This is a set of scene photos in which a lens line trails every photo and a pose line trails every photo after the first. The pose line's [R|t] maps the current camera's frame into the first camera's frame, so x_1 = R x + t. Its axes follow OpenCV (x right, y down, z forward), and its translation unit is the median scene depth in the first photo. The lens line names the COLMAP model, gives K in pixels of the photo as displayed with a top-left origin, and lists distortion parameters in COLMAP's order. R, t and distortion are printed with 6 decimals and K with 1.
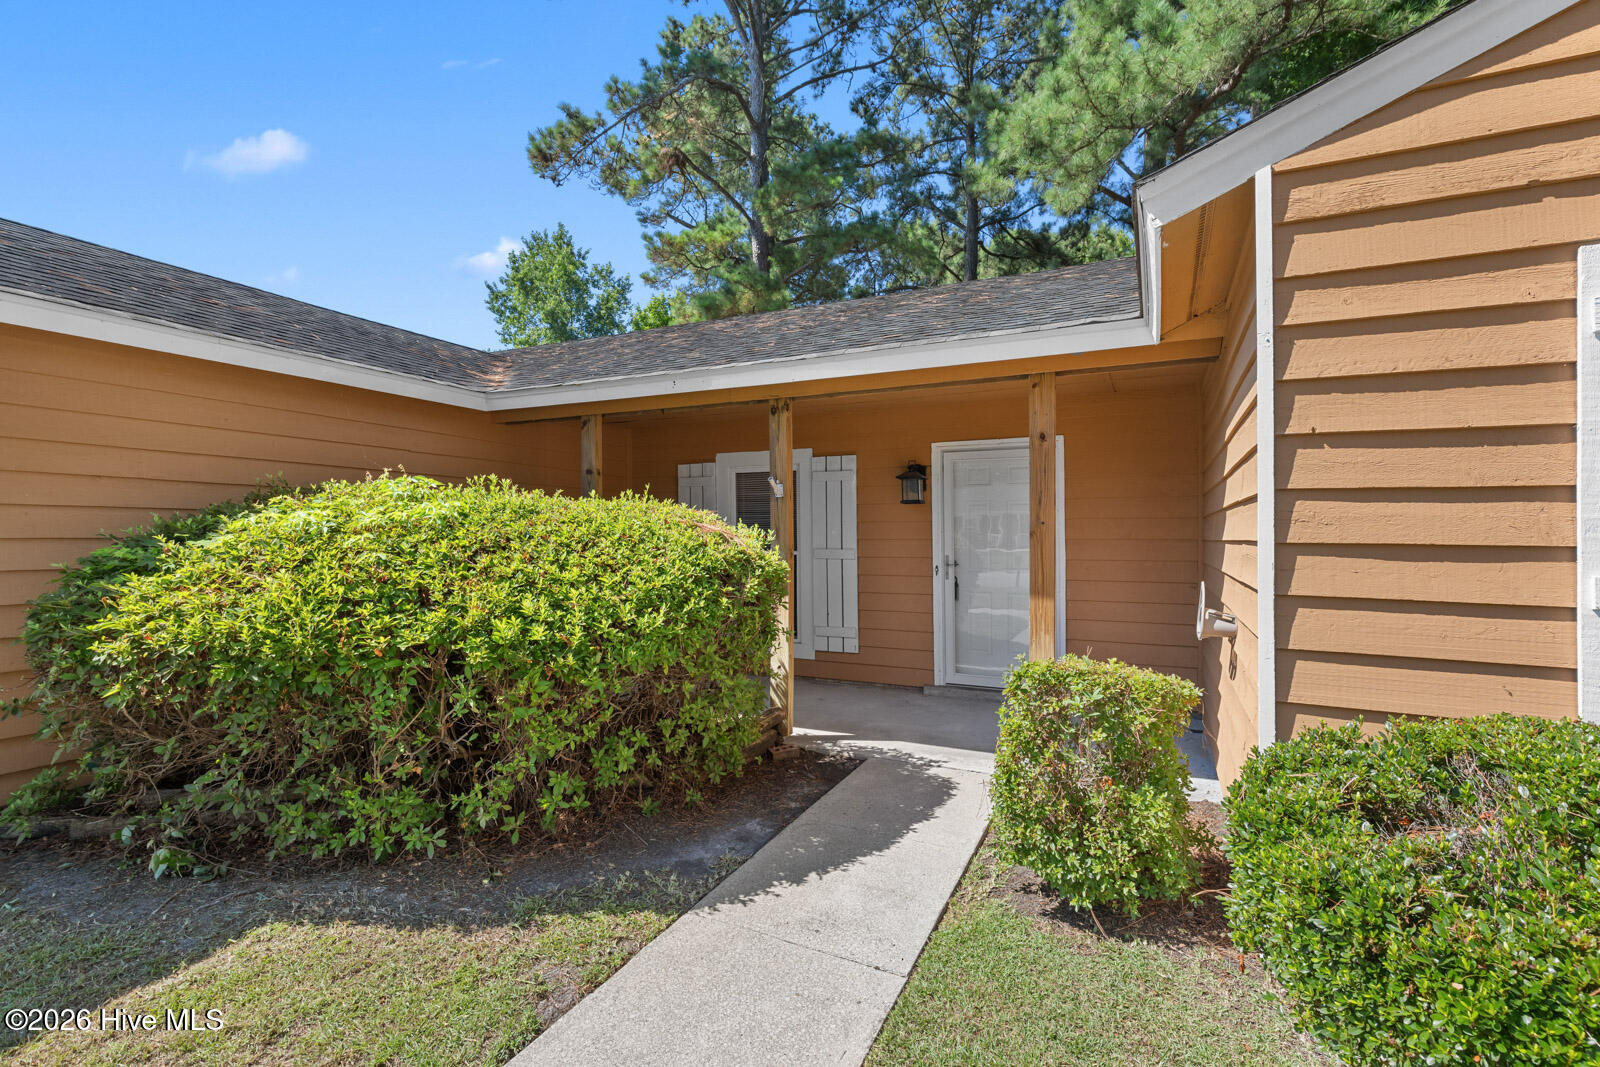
lens RADIAL K [[728.2, 0, 802.9], [0, 728.2, 578.9], [0, 0, 1]] dist [0.000088, 0.000414]
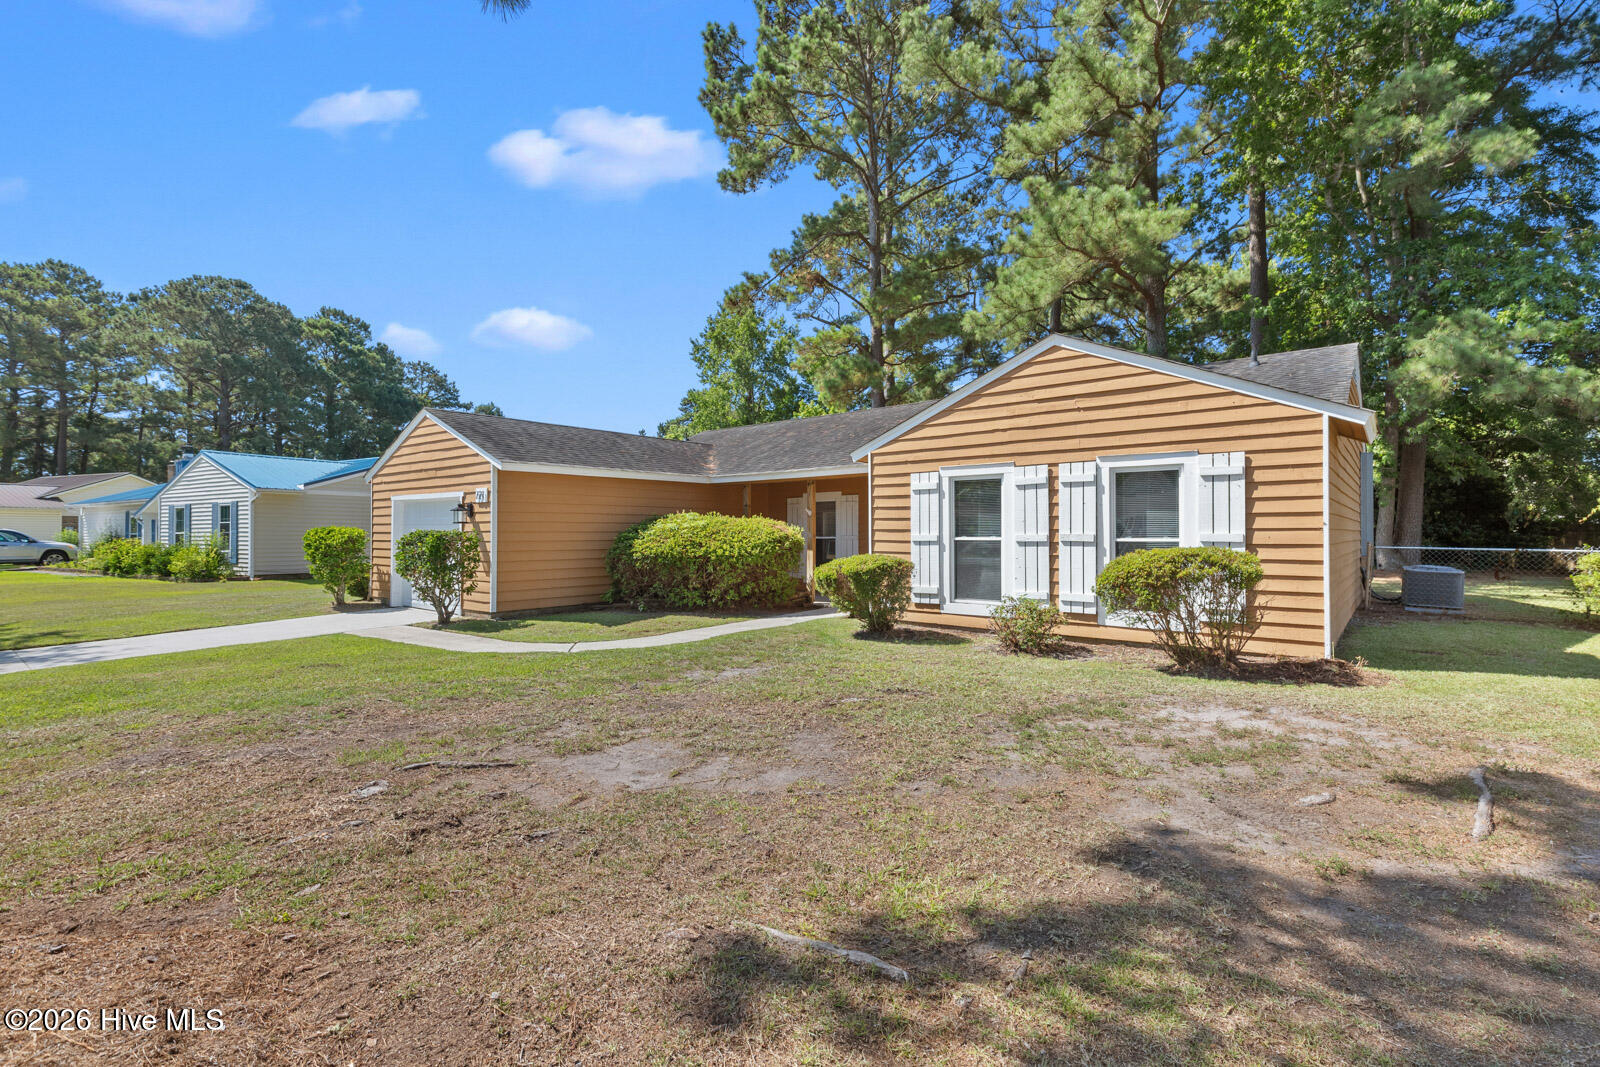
lens RADIAL K [[728.2, 0, 802.4], [0, 728.2, 532.7], [0, 0, 1]] dist [0.000088, 0.000414]
pose [[0.970695, -0.006770, -0.240220, 0.192656], [-0.007794, 0.998190, -0.059626, 0.037612], [0.240189, 0.059751, 0.968886, -0.536374]]
